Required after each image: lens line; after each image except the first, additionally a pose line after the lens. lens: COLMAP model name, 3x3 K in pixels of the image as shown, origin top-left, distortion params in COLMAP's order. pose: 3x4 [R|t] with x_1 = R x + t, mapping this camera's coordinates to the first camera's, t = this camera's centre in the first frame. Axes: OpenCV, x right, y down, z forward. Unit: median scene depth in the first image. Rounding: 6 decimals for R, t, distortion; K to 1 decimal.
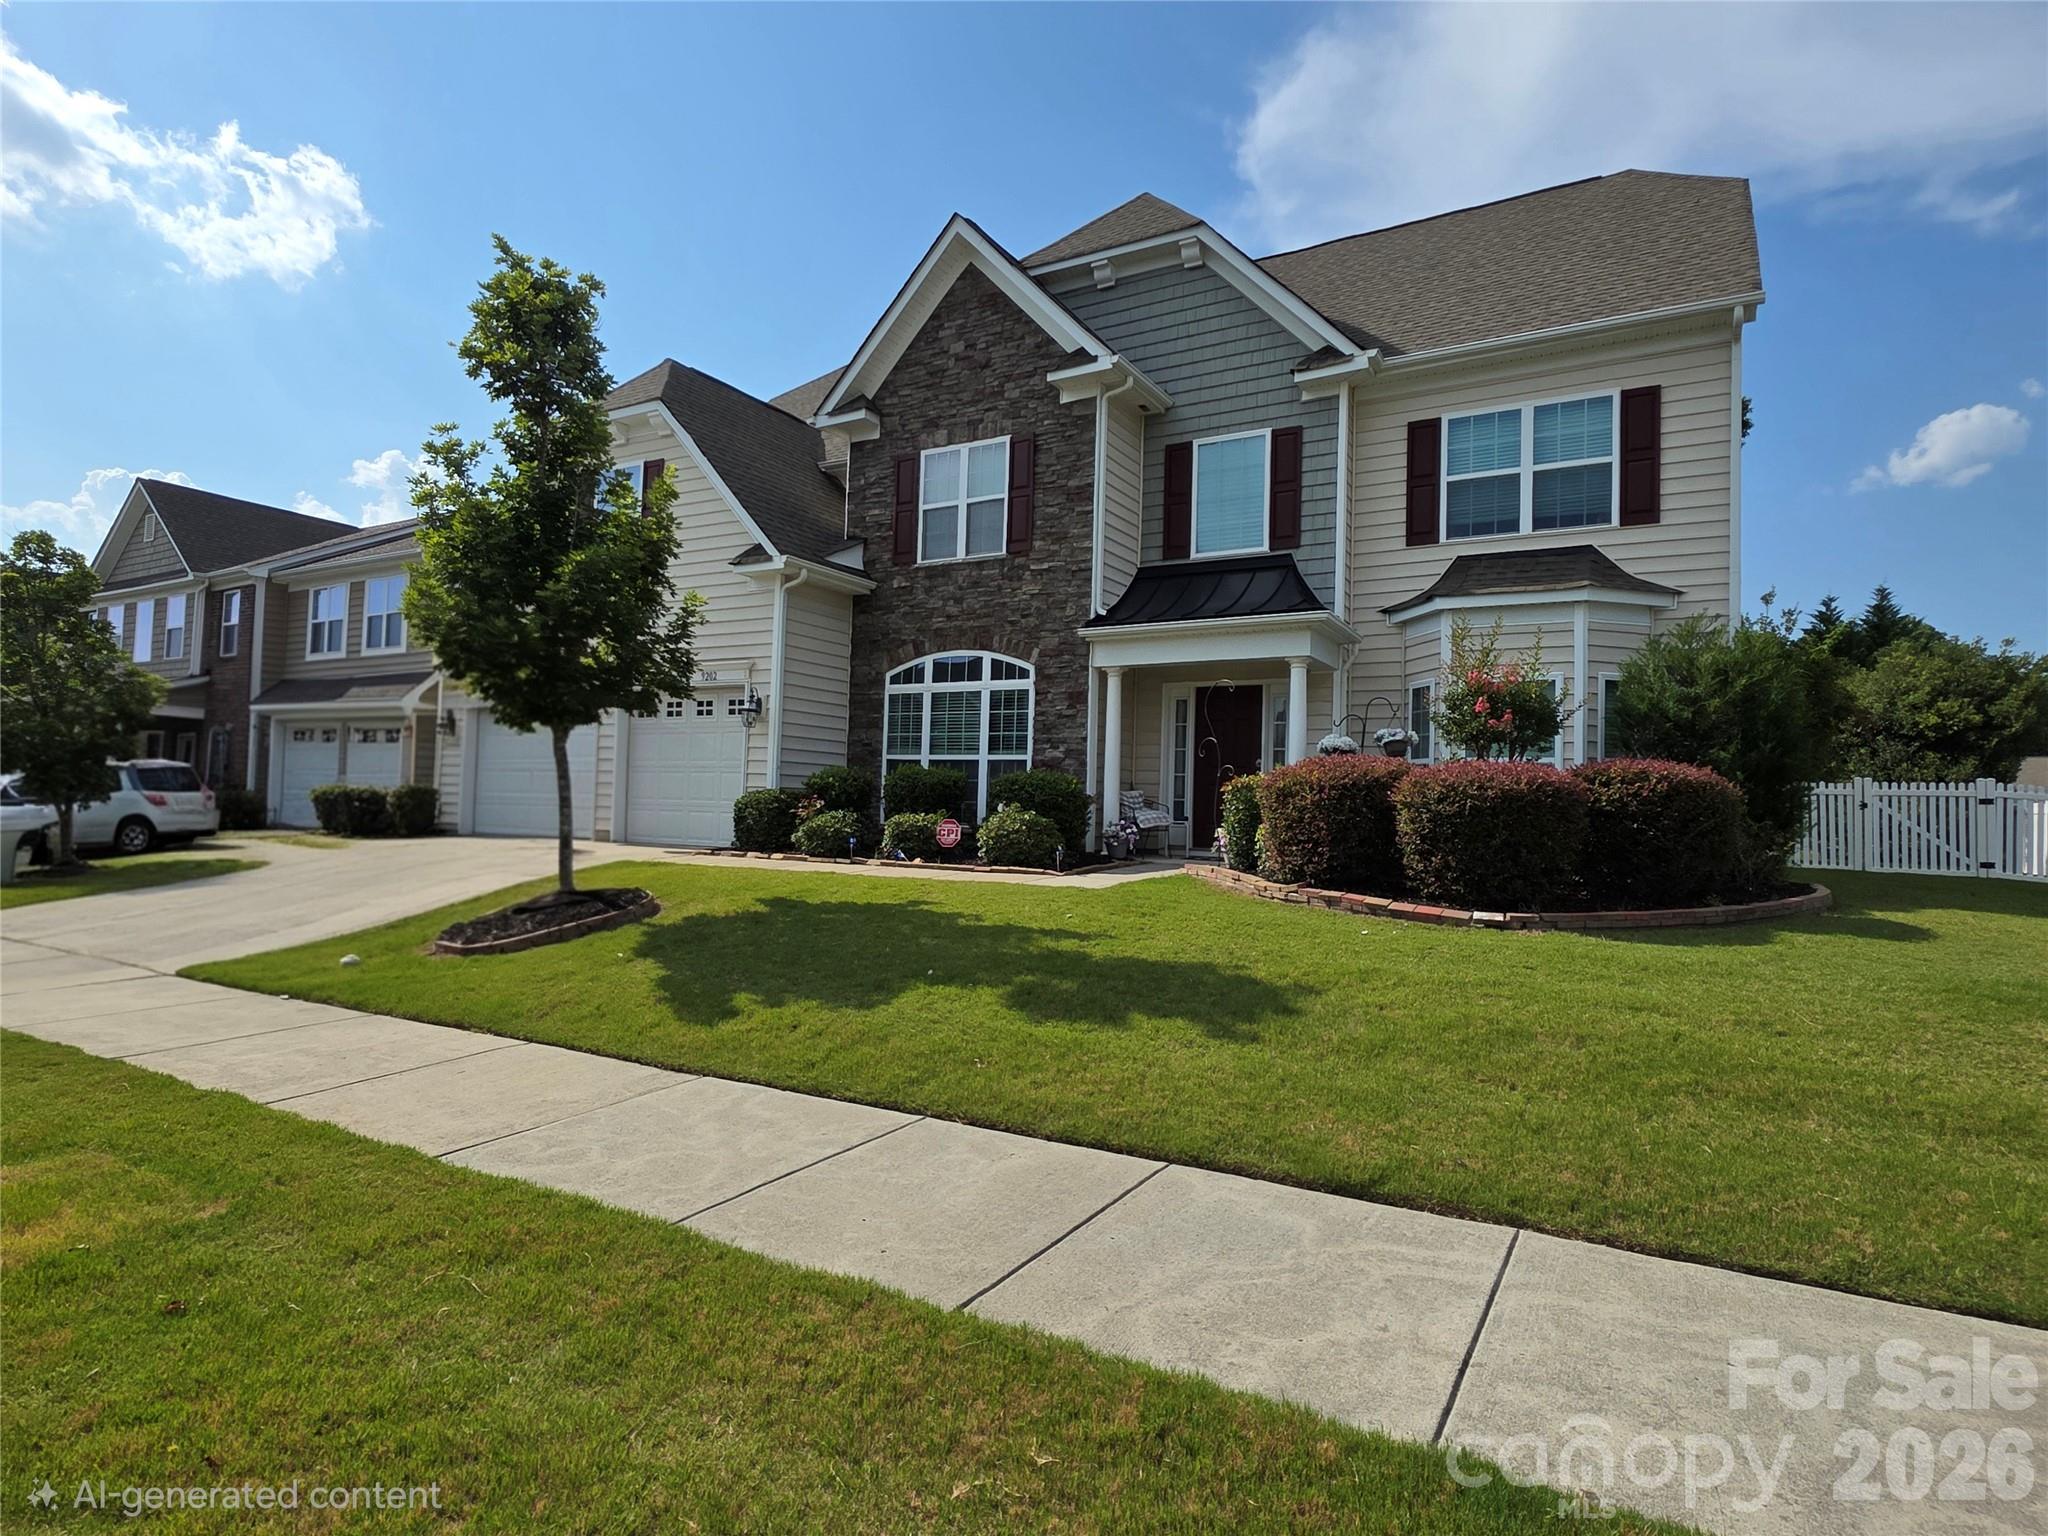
lens RADIAL K [[1088.5, 0, 1027.0], [0, 1088.5, 763.6], [0, 0, 1]] dist [-0.002857, 0.000070]
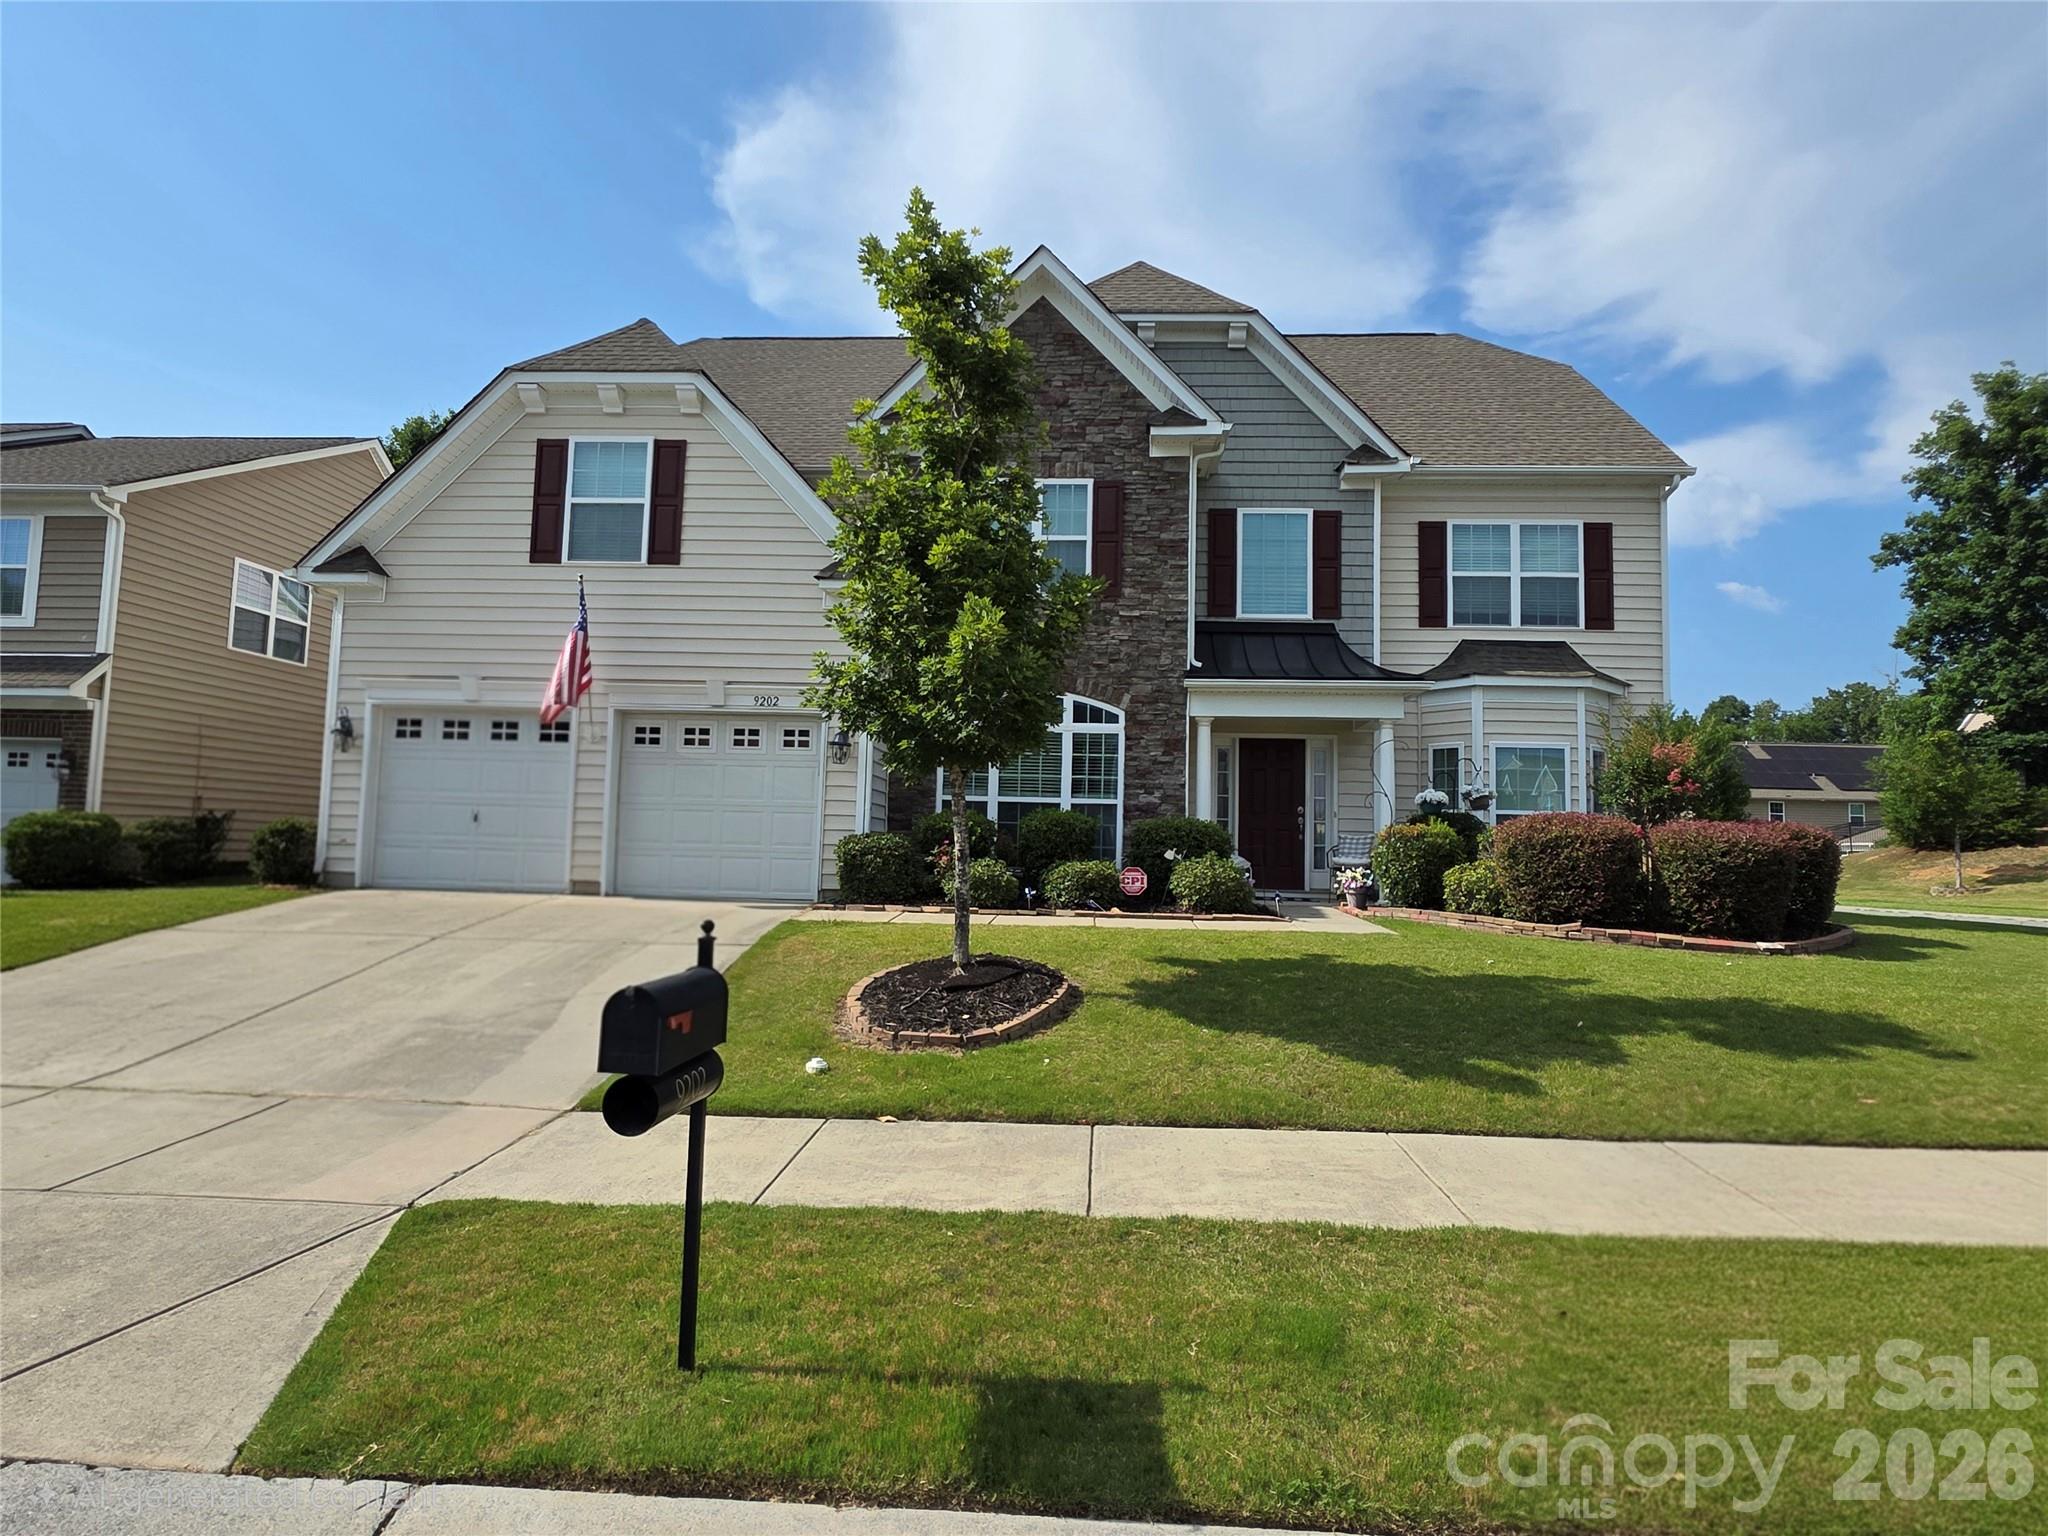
lens RADIAL K [[1088.5, 0, 1018.7], [0, 1088.5, 769.9], [0, 0, 1]] dist [-0.002857, 0.000070]
pose [[0.894103, 0.028139, 0.446977, -0.540851], [-0.020268, 0.999544, -0.022383, -0.010969], [-0.447403, 0.010953, 0.894265, 0.144798]]
